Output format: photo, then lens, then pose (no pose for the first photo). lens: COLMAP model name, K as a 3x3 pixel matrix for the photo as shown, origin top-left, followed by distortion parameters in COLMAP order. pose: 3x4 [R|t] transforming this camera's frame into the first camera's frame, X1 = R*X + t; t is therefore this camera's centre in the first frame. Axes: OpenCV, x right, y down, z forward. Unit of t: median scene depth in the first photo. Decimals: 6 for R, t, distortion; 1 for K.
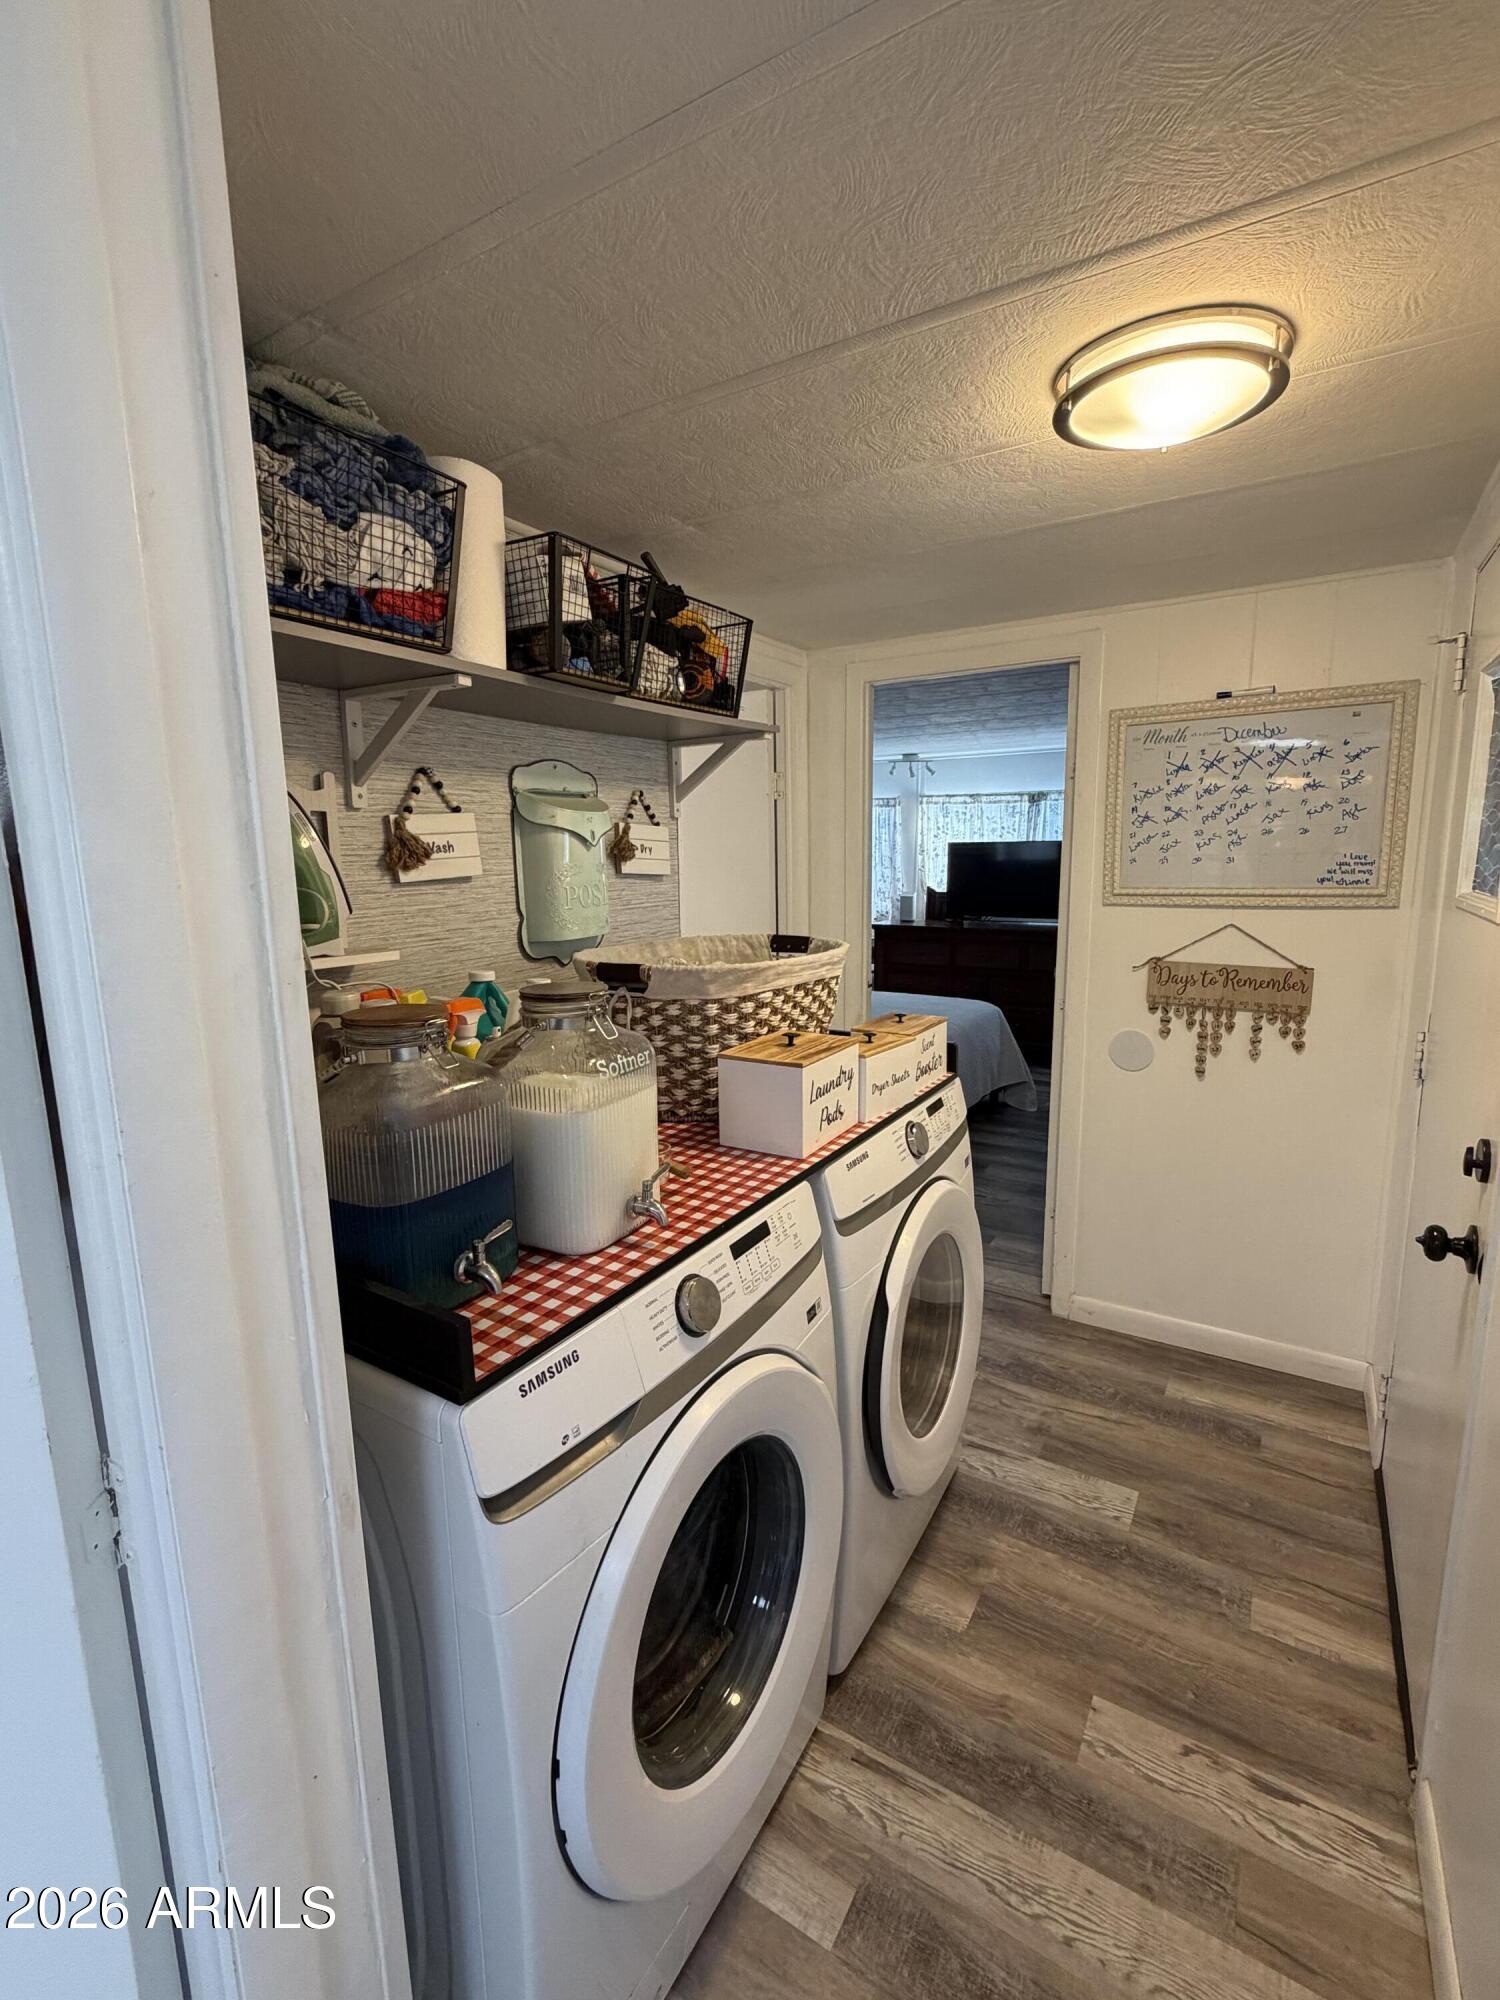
lens RADIAL K [[888.7, 0, 747.9], [0, 888.7, 1001.9], [0, 0, 1]] dist [-0.002849, -0.001041]
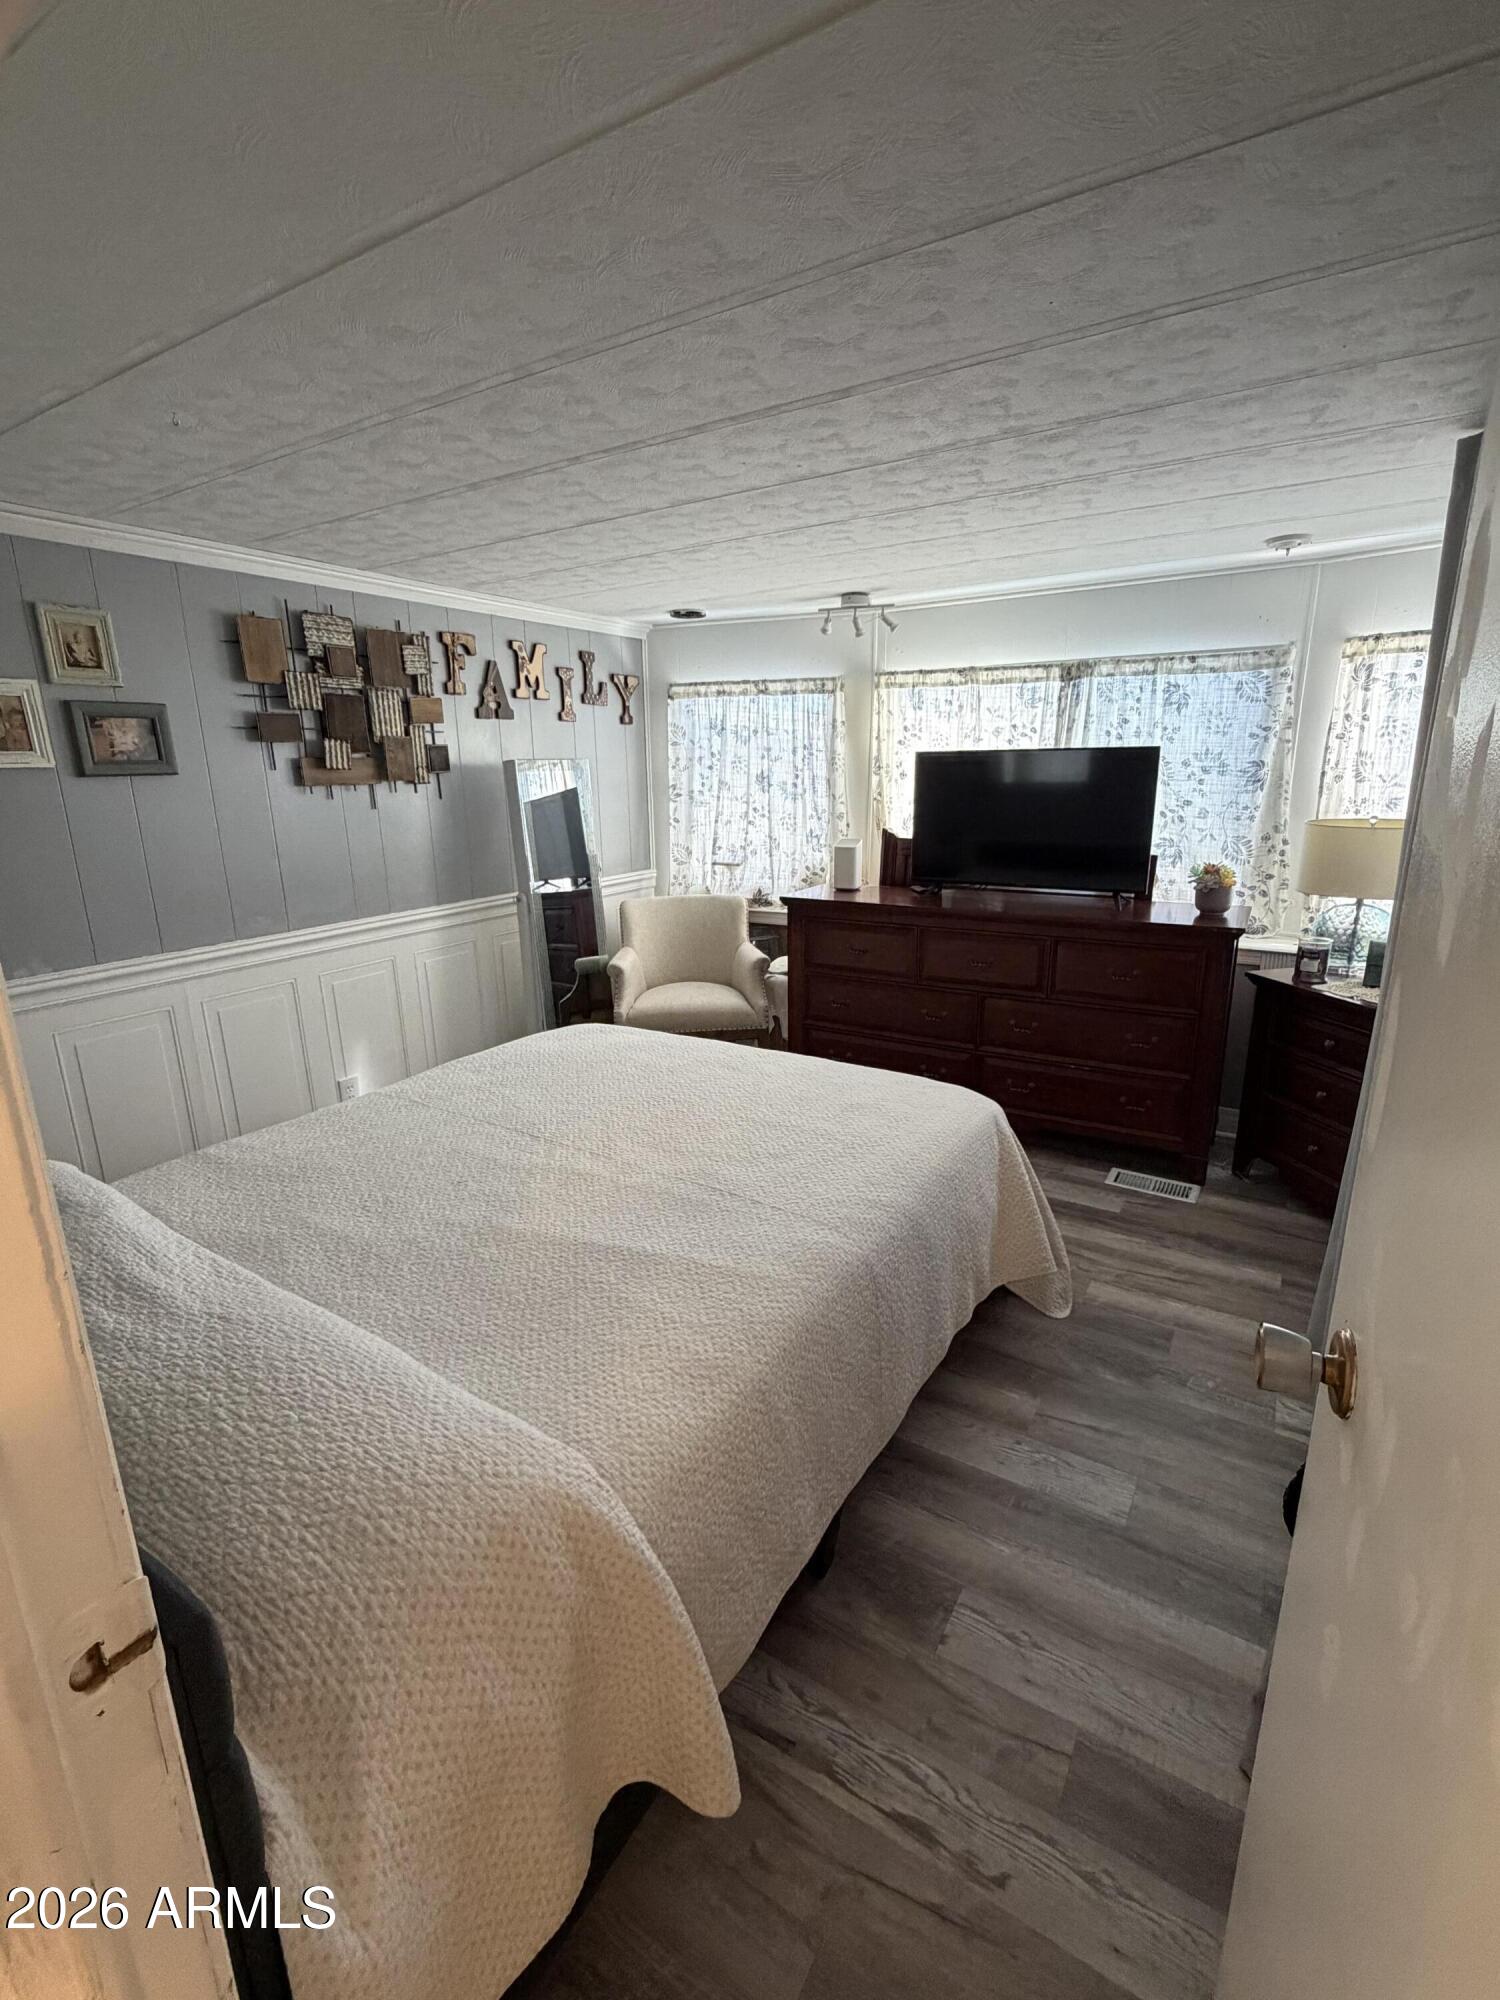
lens RADIAL K [[888.7, 0, 738.6], [0, 888.7, 1013.3], [0, 0, 1]] dist [-0.002849, -0.001041]
pose [[0.999939, -0.005535, 0.009566, 0.101011], [0.004575, 0.995213, 0.097624, -0.067220], [-0.010060, -0.097574, 0.995177, 0.408719]]
